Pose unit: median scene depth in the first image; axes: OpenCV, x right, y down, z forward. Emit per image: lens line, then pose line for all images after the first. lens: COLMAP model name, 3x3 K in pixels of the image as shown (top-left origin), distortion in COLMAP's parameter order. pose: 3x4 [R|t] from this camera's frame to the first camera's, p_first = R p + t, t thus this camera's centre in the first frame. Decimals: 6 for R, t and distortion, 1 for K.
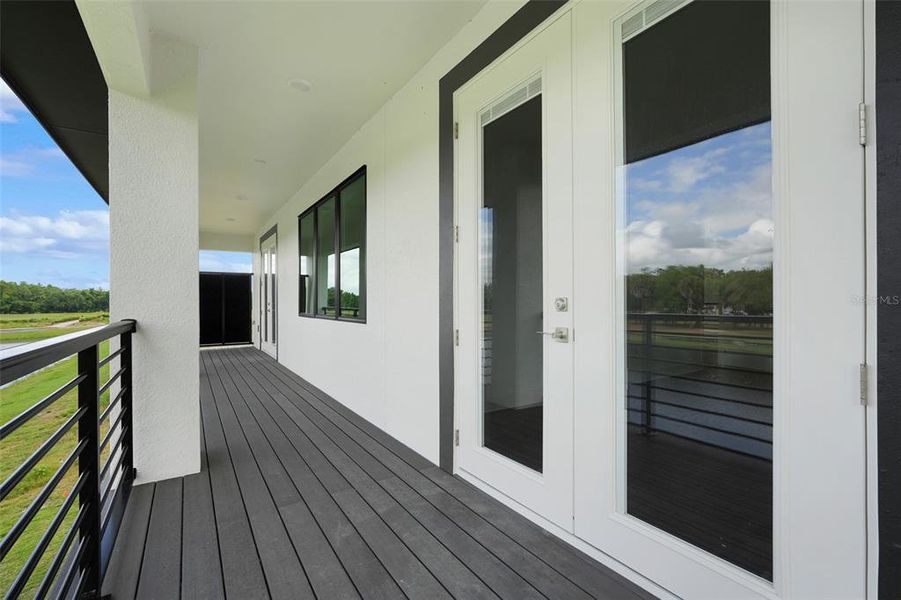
lens RADIAL K [[400.2, 0, 453.0], [0, 400.2, 300.2], [0, 0, 1]] dist [-0.002078, -0.000020]
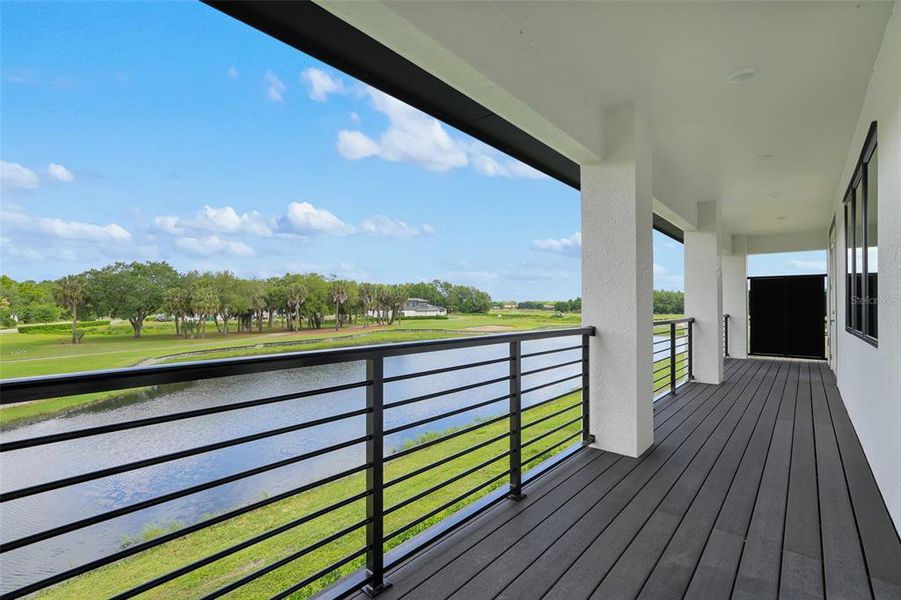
lens RADIAL K [[406.1, 0, 452.6], [0, 406.1, 303.5], [0, 0, 1]] dist [-0.002982, -0.000478]
pose [[0.263430, -0.000630, -0.964678, 0.227476], [0.000563, 1.000000, -0.000499, -0.015251], [0.964678, -0.000411, 0.263430, 0.095643]]
